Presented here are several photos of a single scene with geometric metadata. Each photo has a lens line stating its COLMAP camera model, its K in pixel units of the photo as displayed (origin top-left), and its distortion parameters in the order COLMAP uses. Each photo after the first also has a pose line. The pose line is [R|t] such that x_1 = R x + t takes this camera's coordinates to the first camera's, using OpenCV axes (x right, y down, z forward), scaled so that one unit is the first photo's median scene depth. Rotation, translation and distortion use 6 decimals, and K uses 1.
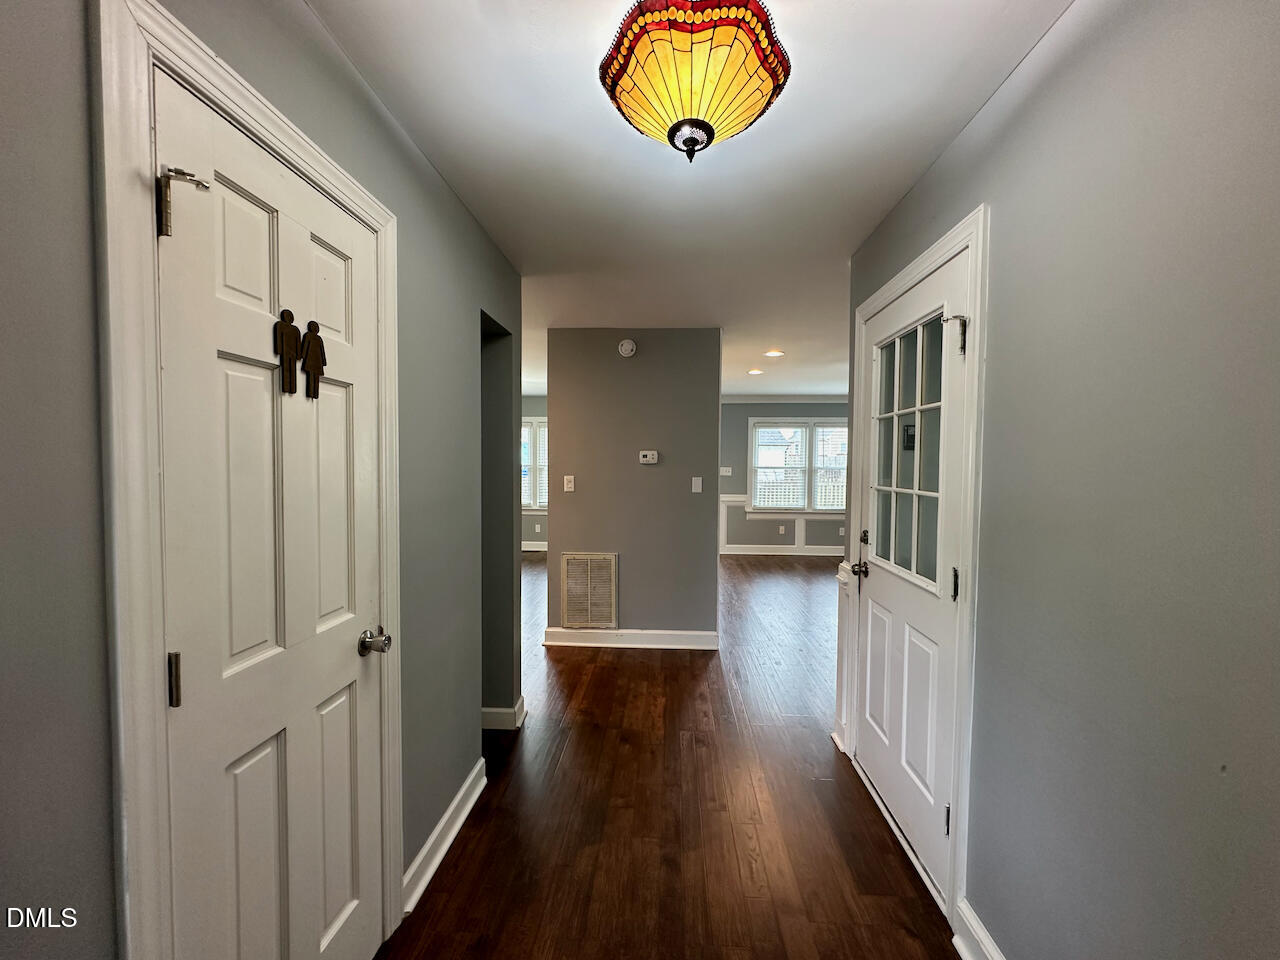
lens RADIAL K [[508.6, 0, 634.9], [0, 508.6, 477.7], [0, 0, 1]] dist [0.000162, 0.000116]
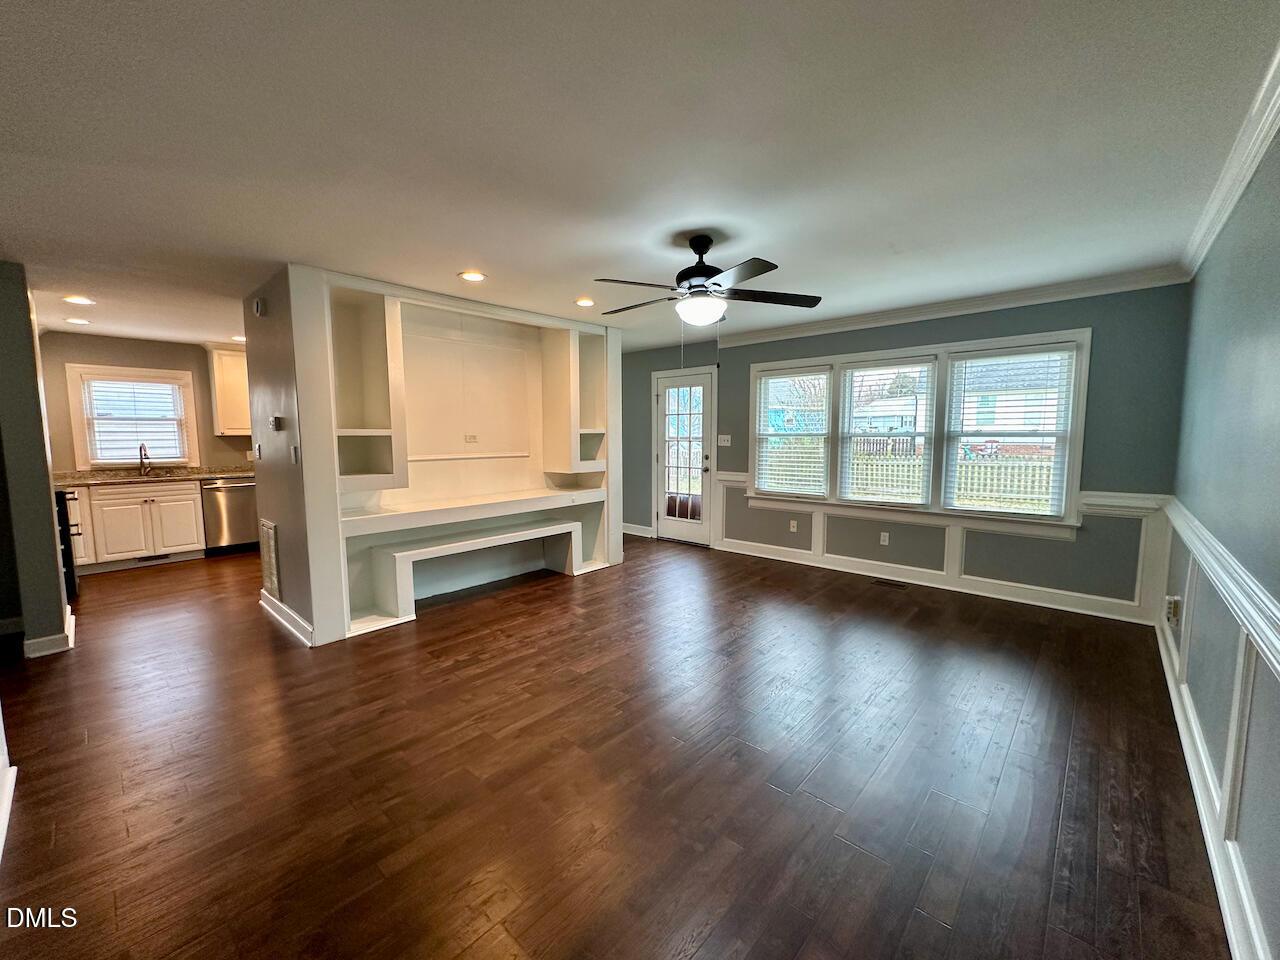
lens RADIAL K [[508.6, 0, 637.3], [0, 508.6, 479.3], [0, 0, 1]] dist [0.000162, 0.000116]
pose [[0.787162, 0.045953, -0.615032, 0.541534], [-0.008941, 0.997966, 0.063122, -0.001258], [0.616681, -0.044189, 0.785972, 0.338447]]
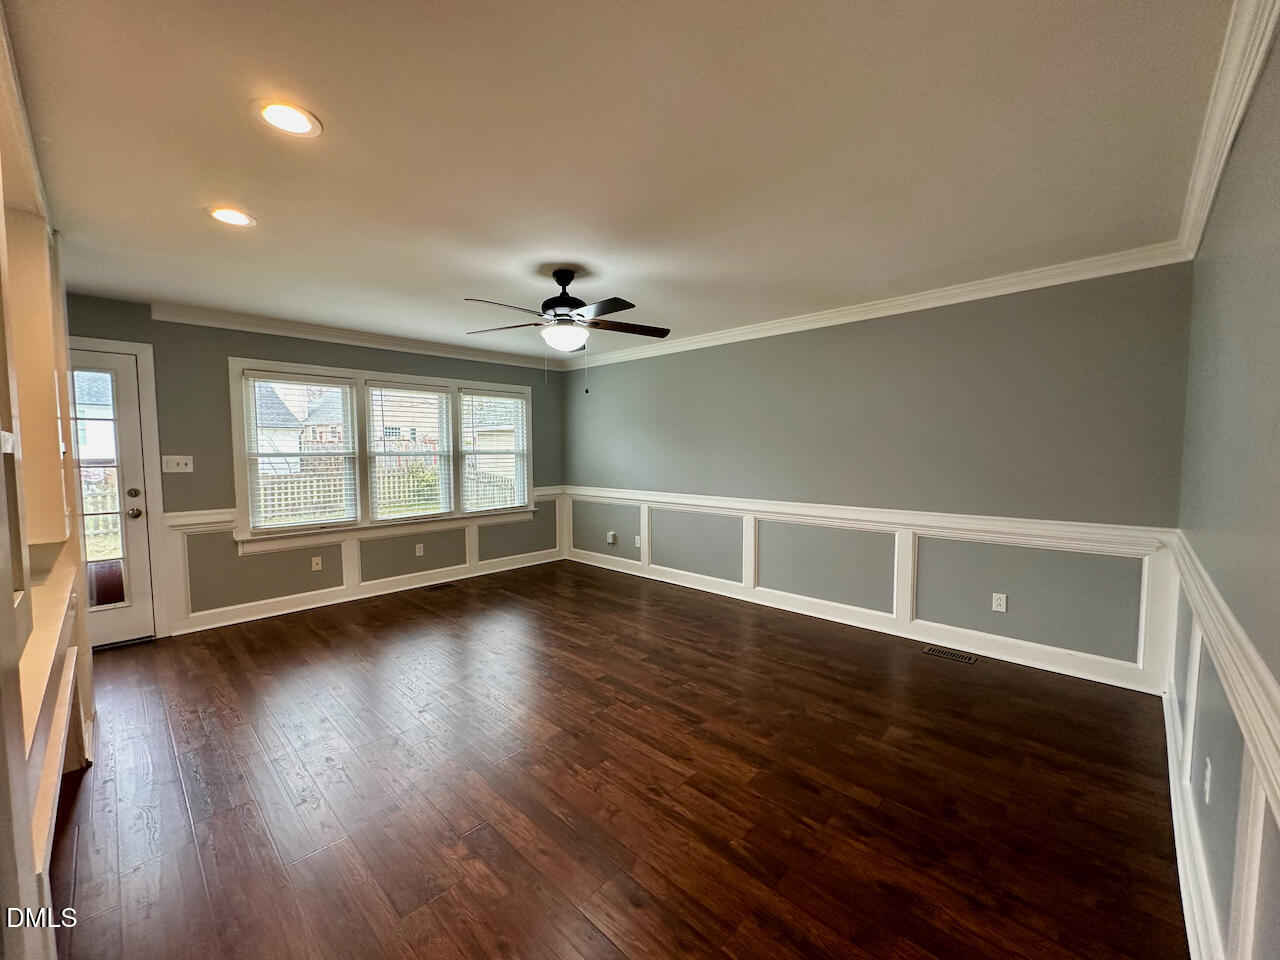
lens RADIAL K [[508.6, 0, 636.4], [0, 508.6, 484.1], [0, 0, 1]] dist [0.000162, 0.000116]
pose [[0.640825, -0.061058, 0.765255, 0.088142], [0.032493, 0.998096, 0.052427, -0.004456], [-0.766999, -0.008731, 0.641588, 0.360628]]
